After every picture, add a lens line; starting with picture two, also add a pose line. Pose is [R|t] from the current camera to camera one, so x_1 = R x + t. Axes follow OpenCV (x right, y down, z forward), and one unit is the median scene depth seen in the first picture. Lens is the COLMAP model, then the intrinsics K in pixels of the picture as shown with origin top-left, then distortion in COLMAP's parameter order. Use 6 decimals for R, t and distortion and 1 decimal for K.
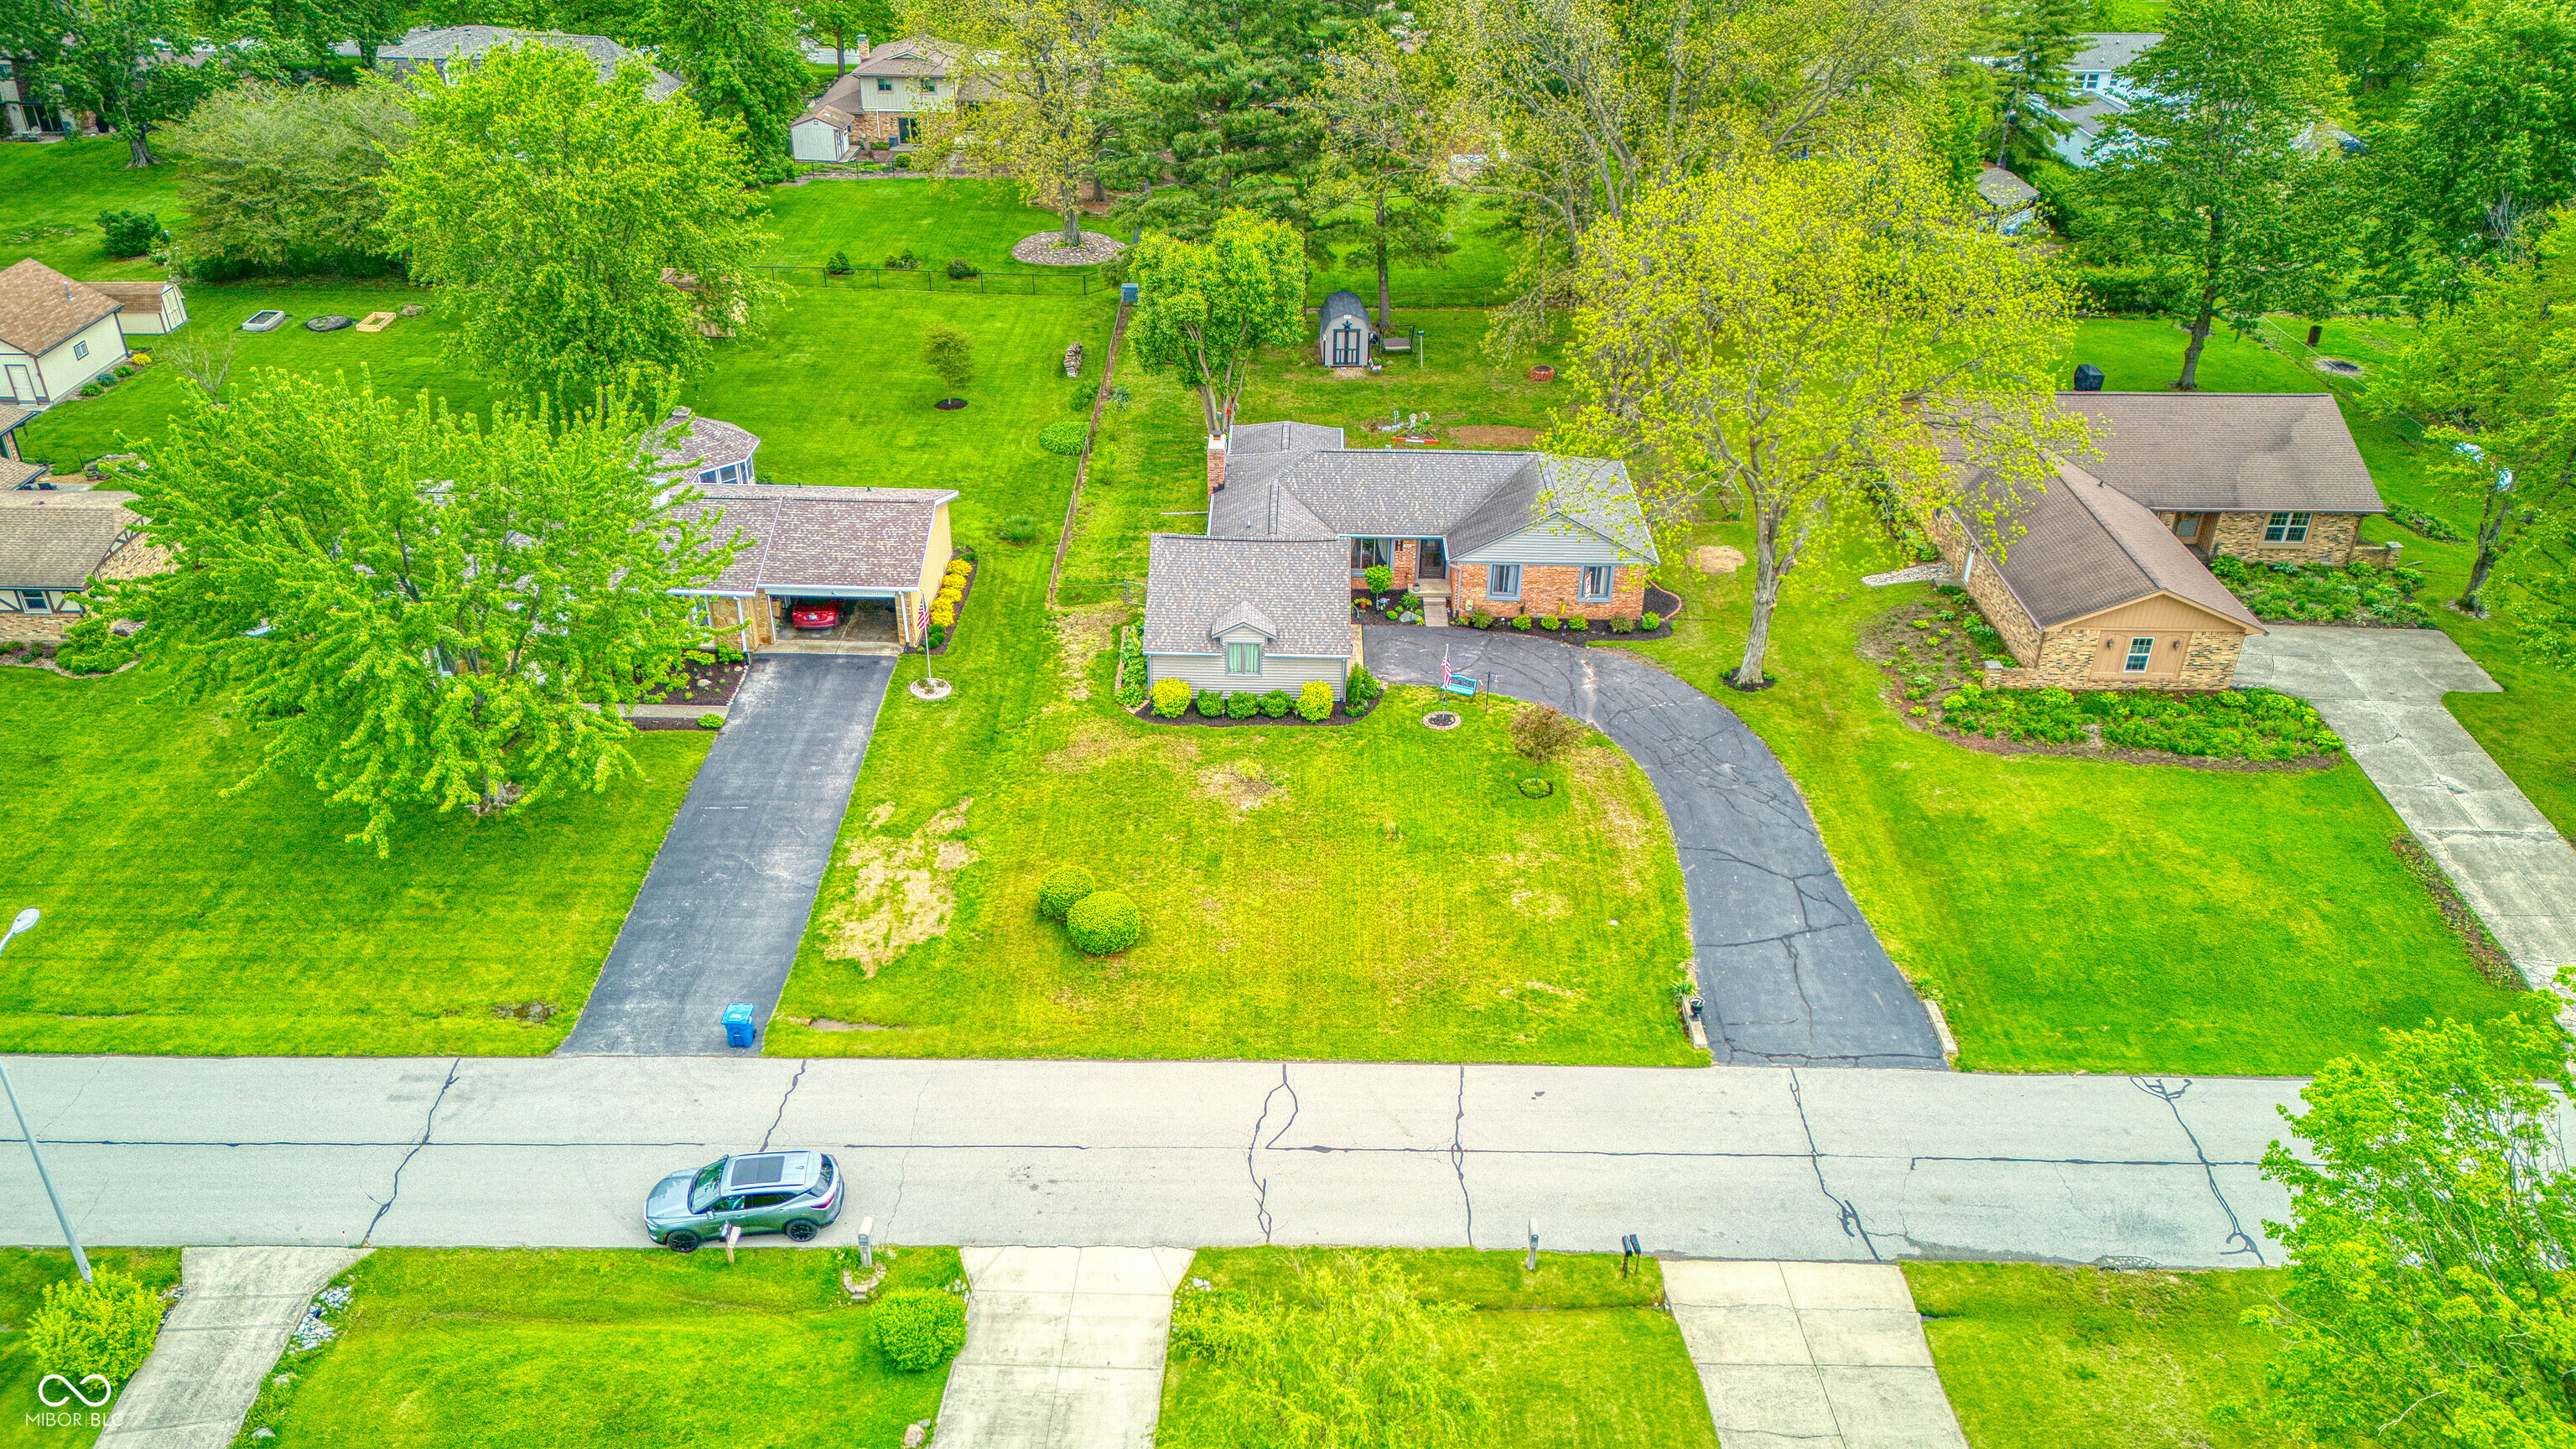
lens RADIAL K [[1775.5, 0, 1297.8], [0, 1775.5, 720.5], [0, 0, 1]] dist [0.130282, -0.155705]
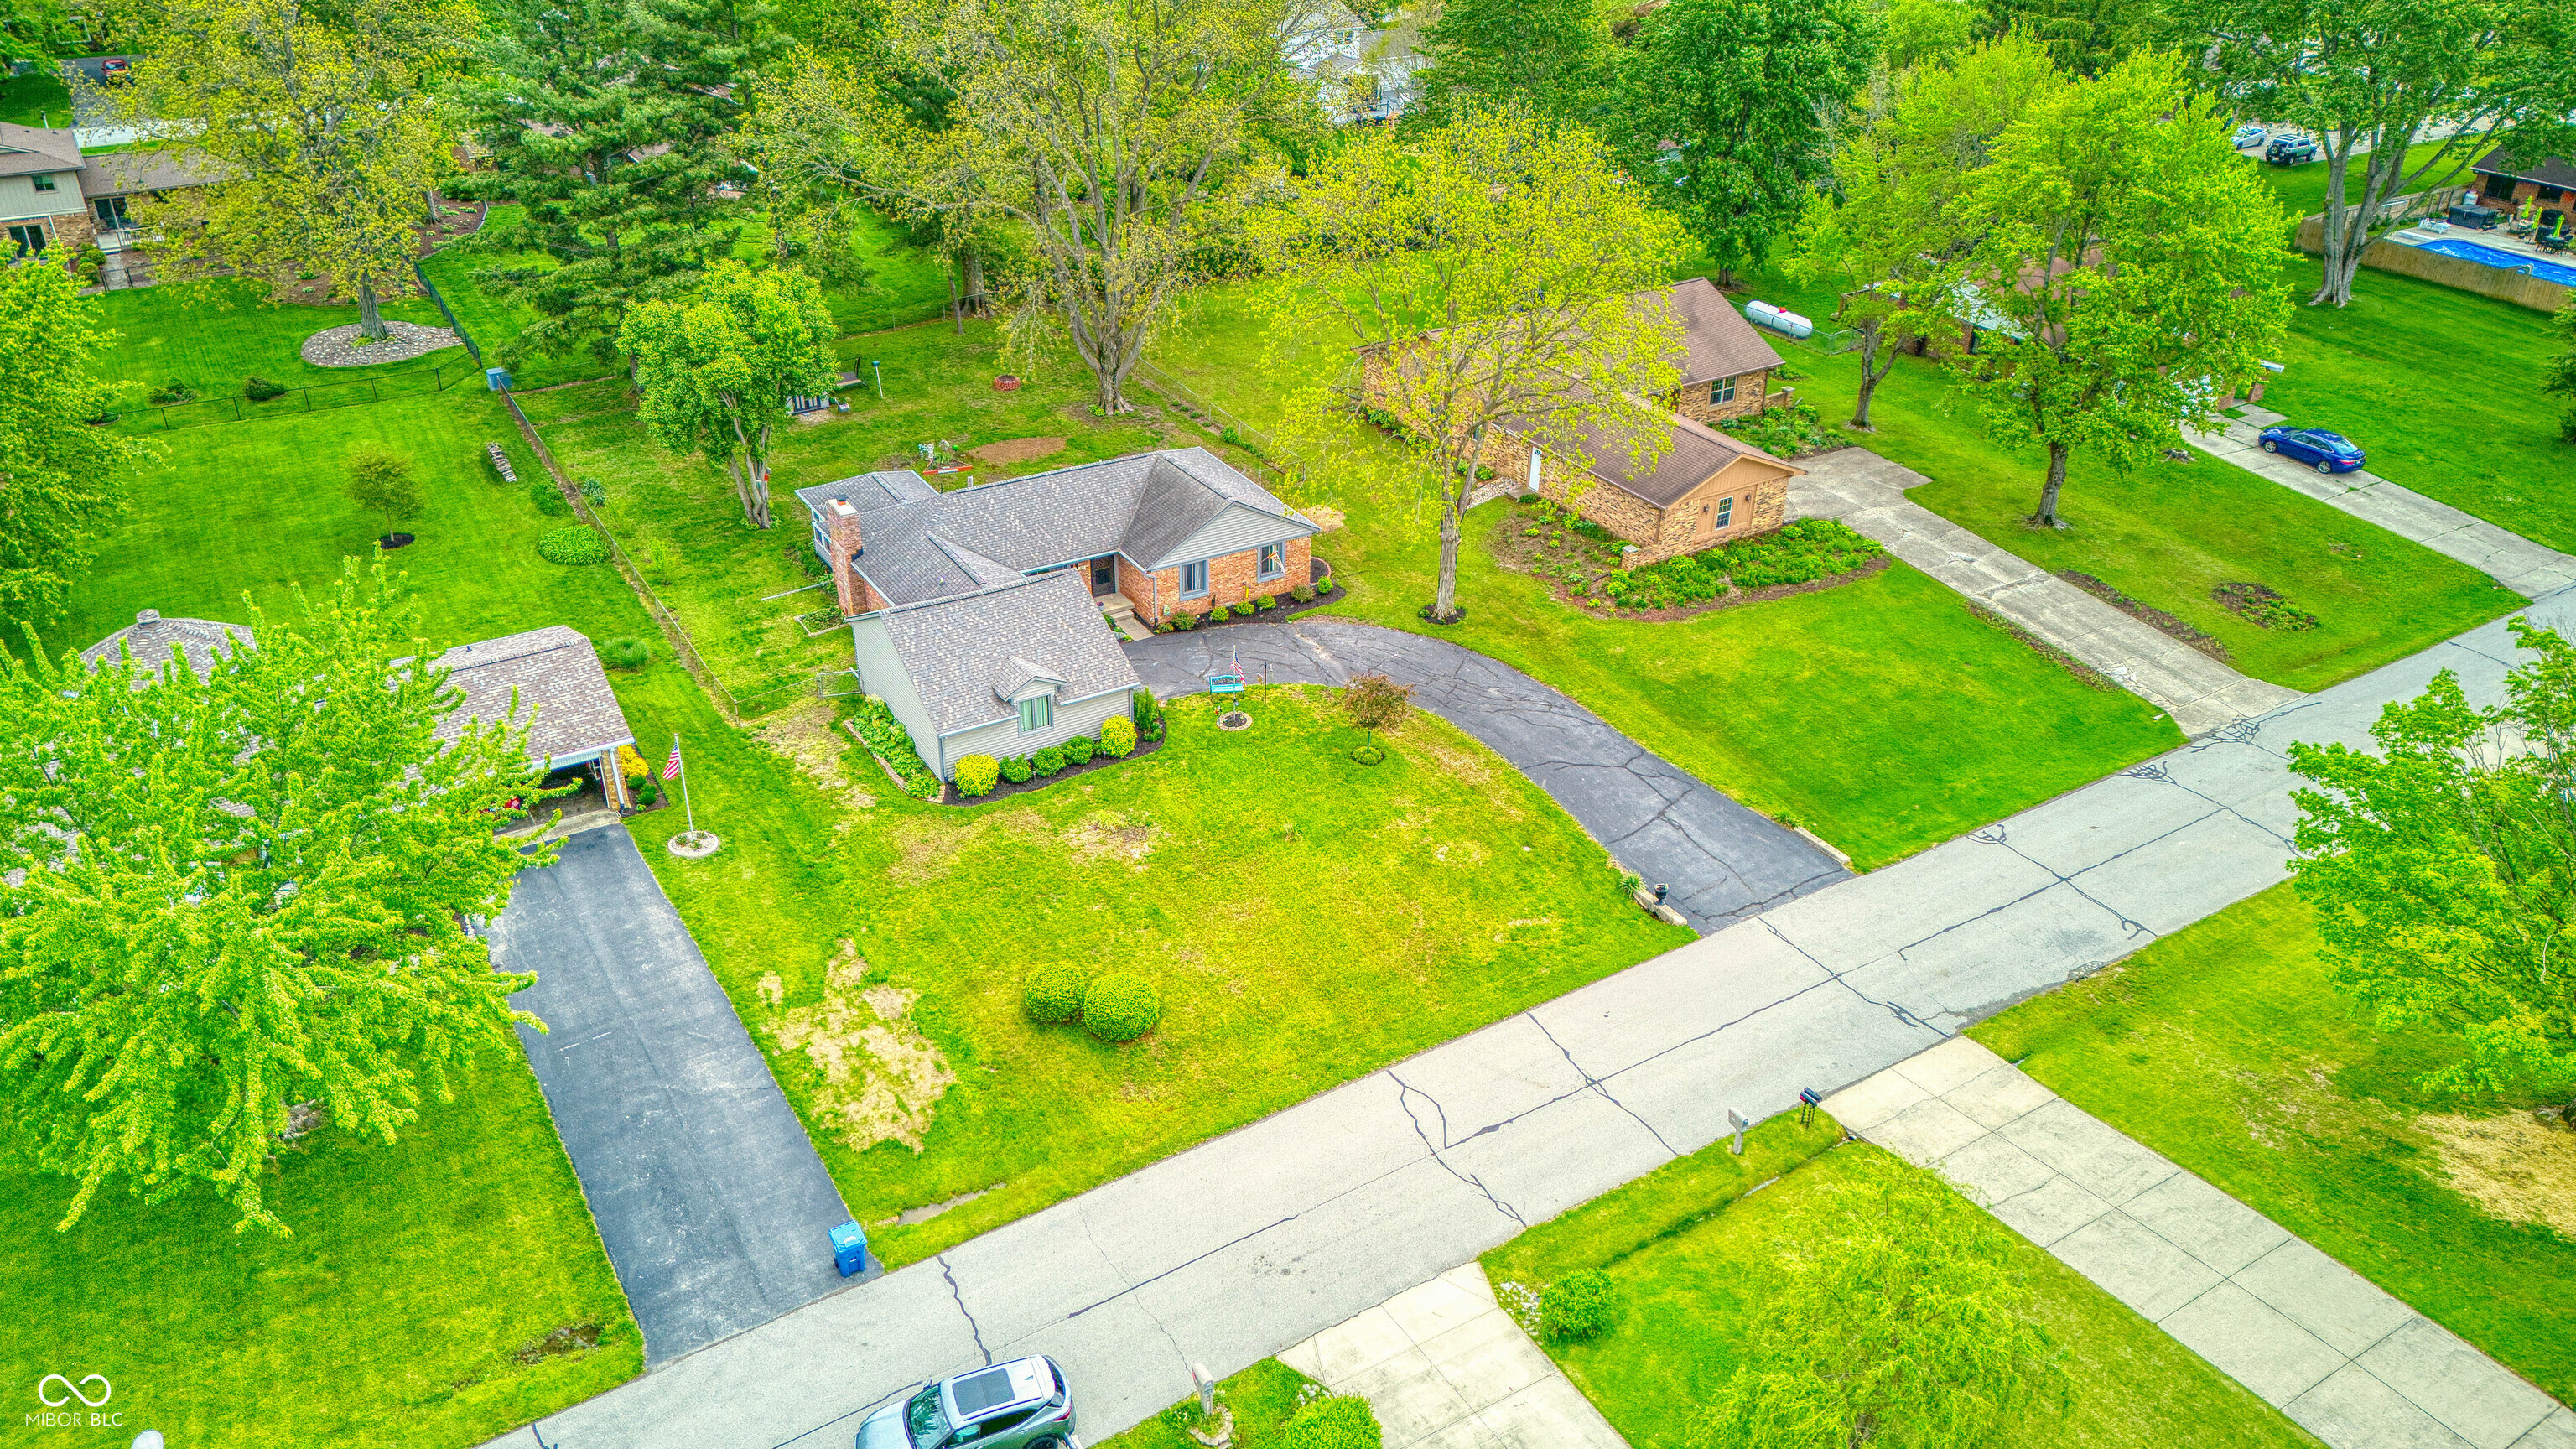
lens RADIAL K [[1787.2, 0, 1251.2], [0, 1787.2, 723.3], [0, 0, 1]] dist [0.124882, -0.145640]
pose [[0.856555, -0.263944, 0.443449, -0.360065], [0.263990, 0.962469, 0.062951, -0.060191], [-0.443422, 0.063145, 0.894086, 0.093300]]
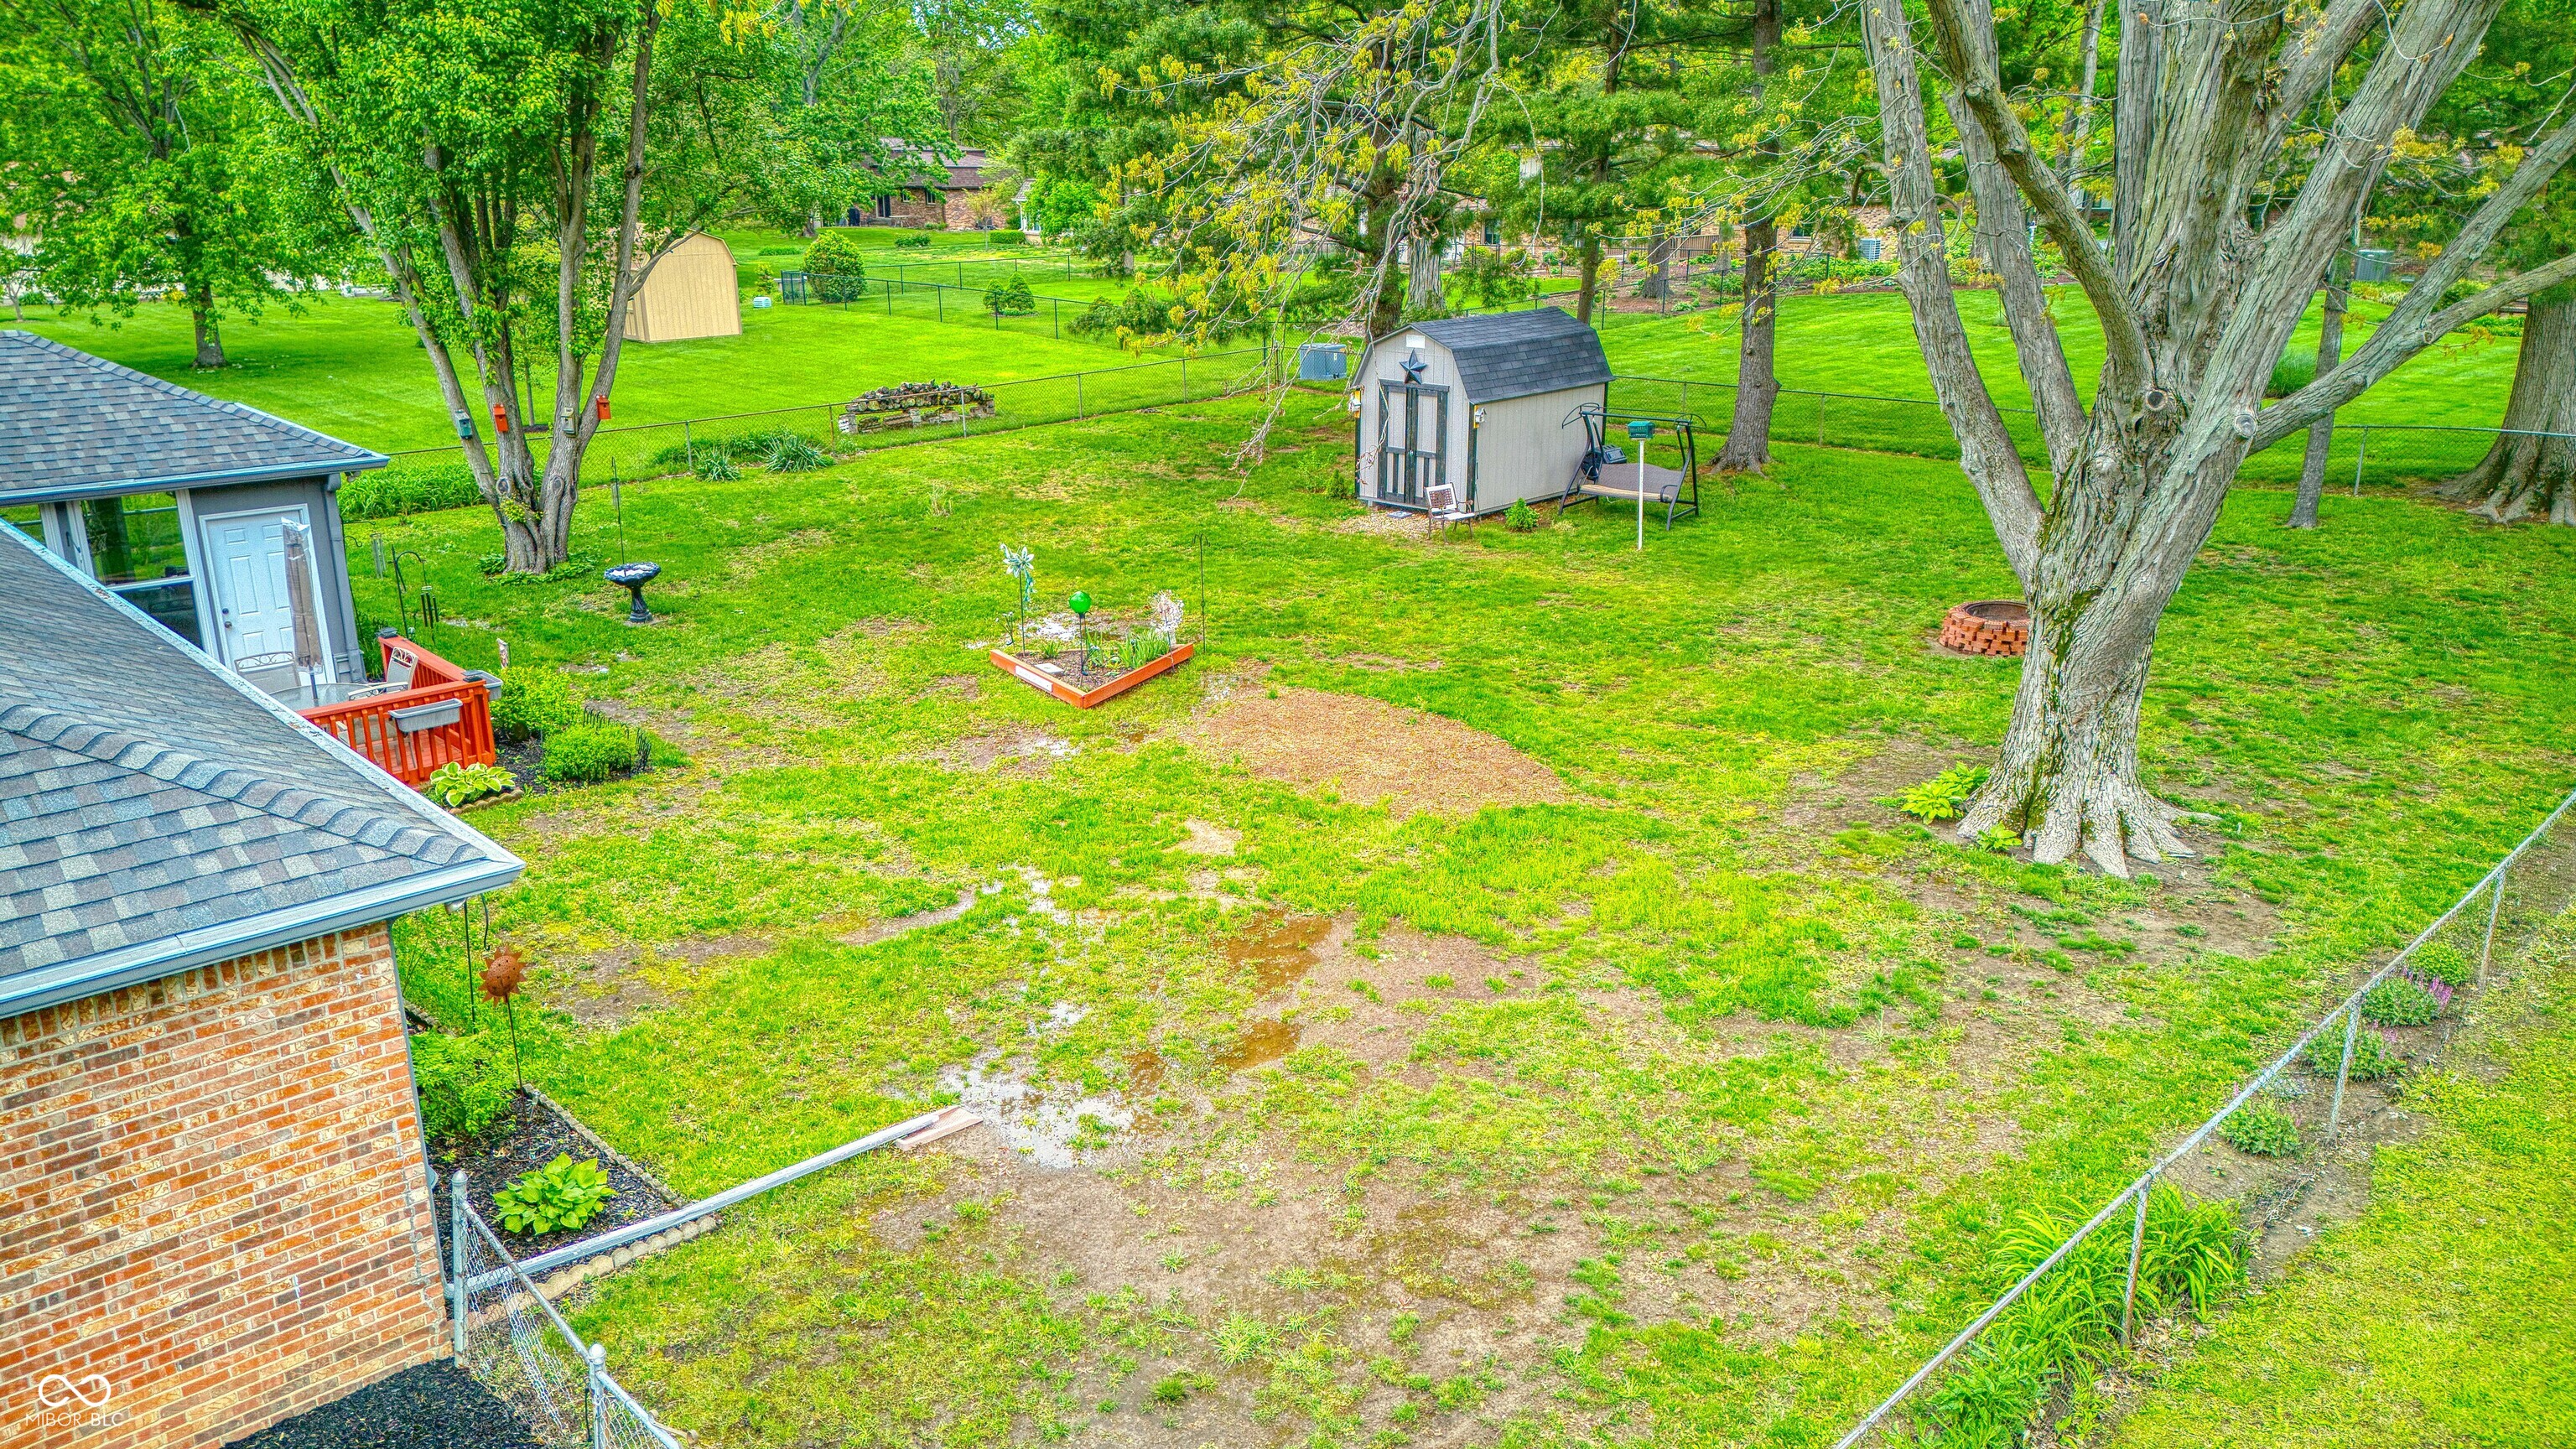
lens RADIAL K [[1870.6, 0, 1288.0], [0, 1870.6, 724.5], [0, 0, 1]] dist [0.083256, -0.099283]
pose [[0.710620, 0.199681, -0.674645, 0.357895], [-0.348564, 0.932852, -0.091046, -0.194237], [0.611164, 0.299856, 0.732506, 1.162318]]
